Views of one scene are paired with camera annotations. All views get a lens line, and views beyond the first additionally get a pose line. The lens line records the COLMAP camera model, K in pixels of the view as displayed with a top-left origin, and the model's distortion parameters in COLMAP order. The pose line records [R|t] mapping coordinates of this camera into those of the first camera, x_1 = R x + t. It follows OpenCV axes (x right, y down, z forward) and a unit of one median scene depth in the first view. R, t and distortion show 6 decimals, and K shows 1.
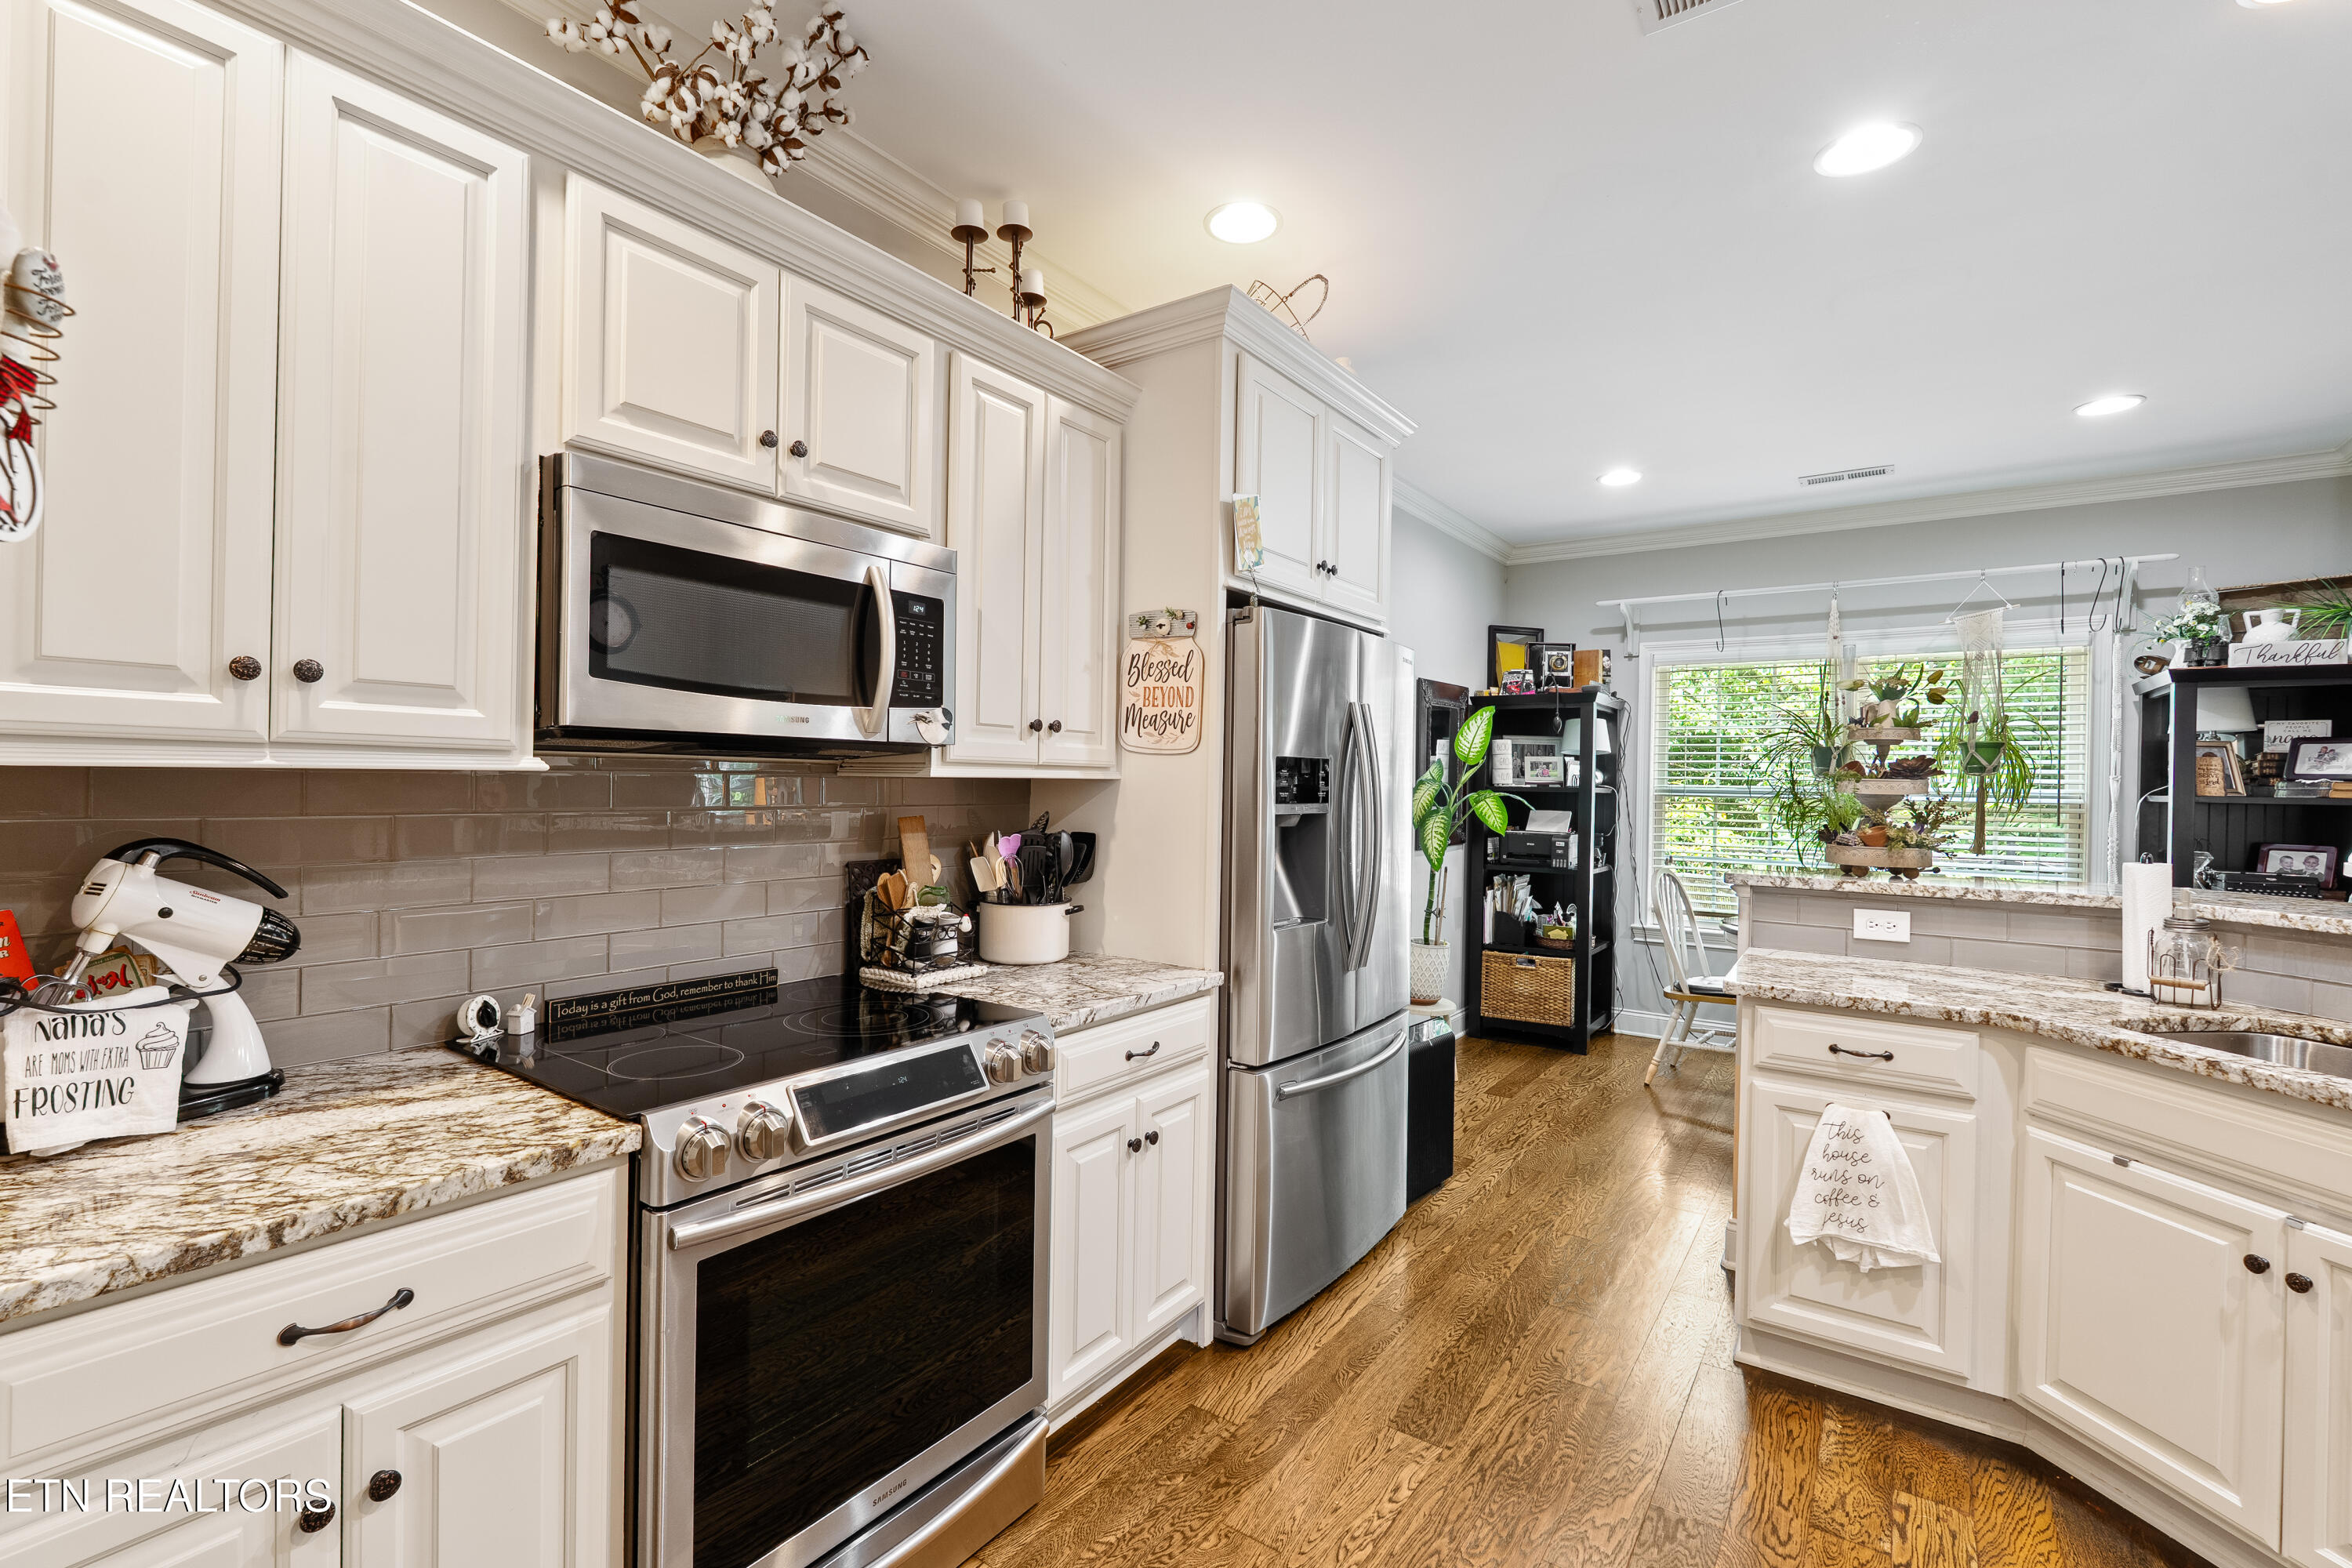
lens RADIAL K [[1041.2, 0, 1165.9], [0, 1041.2, 783.8], [0, 0, 1]] dist [-0.005630, 0.000915]
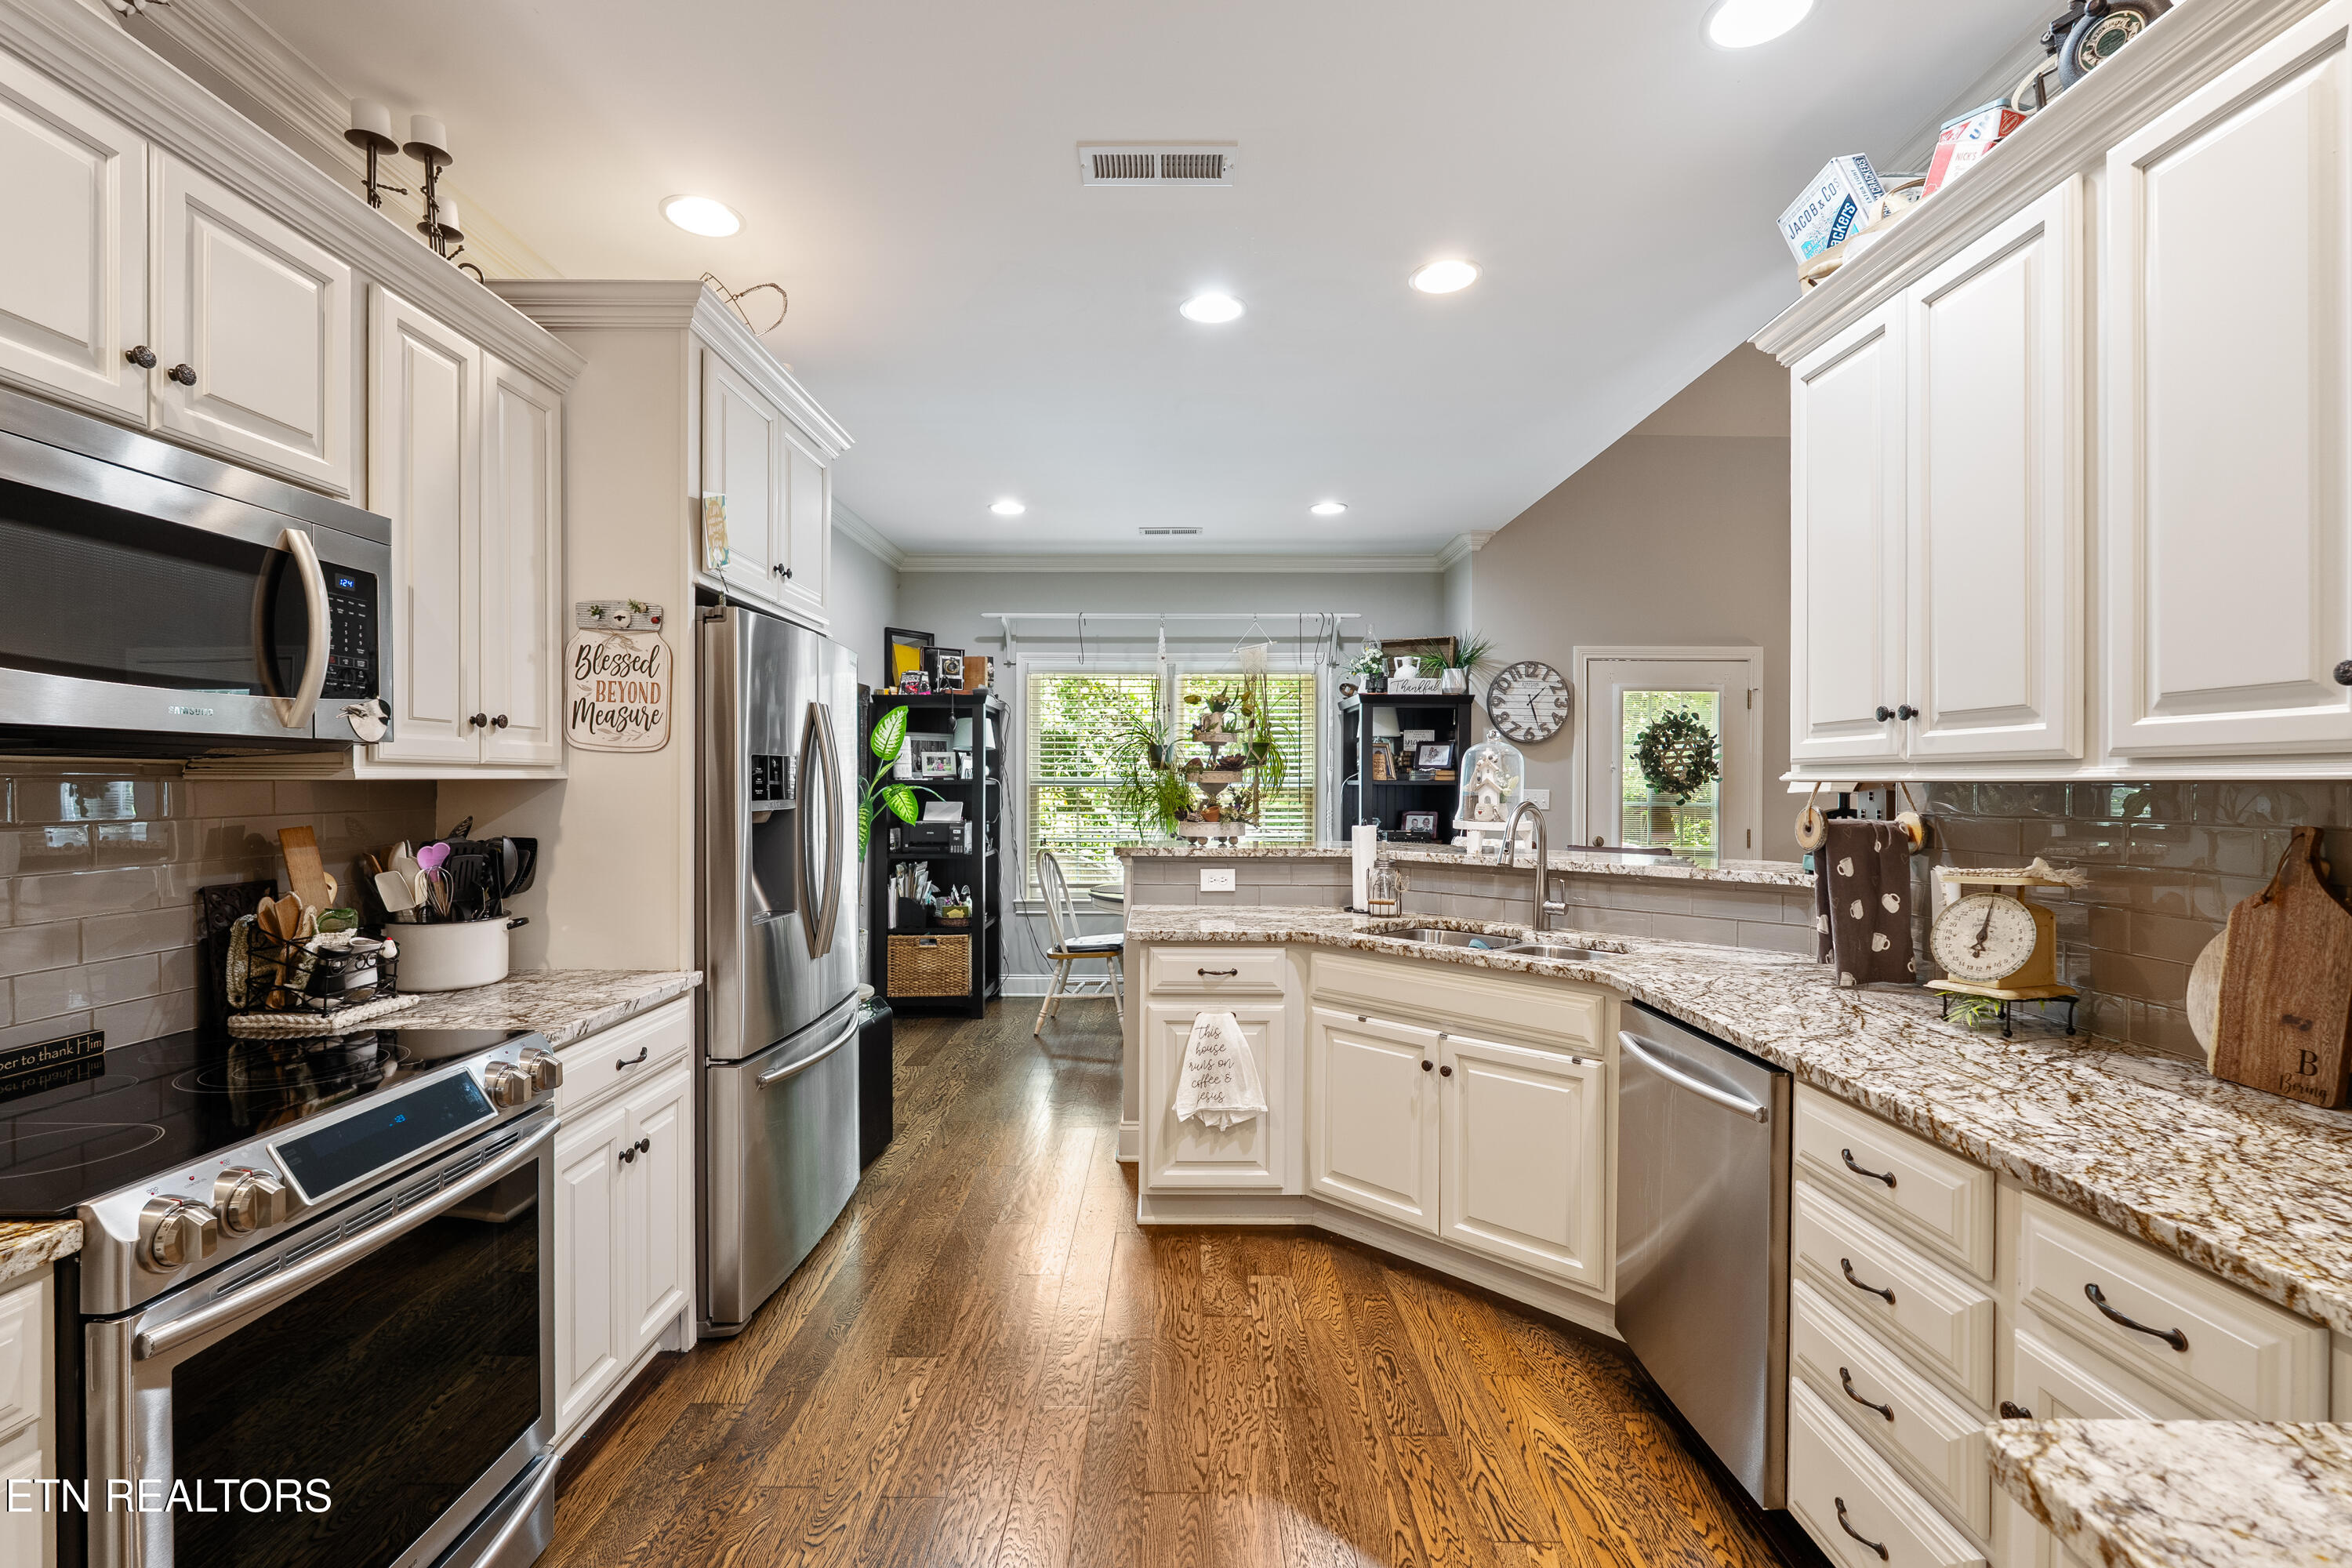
lens RADIAL K [[1041.2, 0, 1185.6], [0, 1041.2, 784.3], [0, 0, 1]] dist [-0.005630, 0.000915]
pose [[0.811123, -0.015784, 0.584662, -0.154775], [0.011406, 0.999873, 0.011170, -0.003876], [-0.584764, -0.002391, 0.811200, -0.082344]]
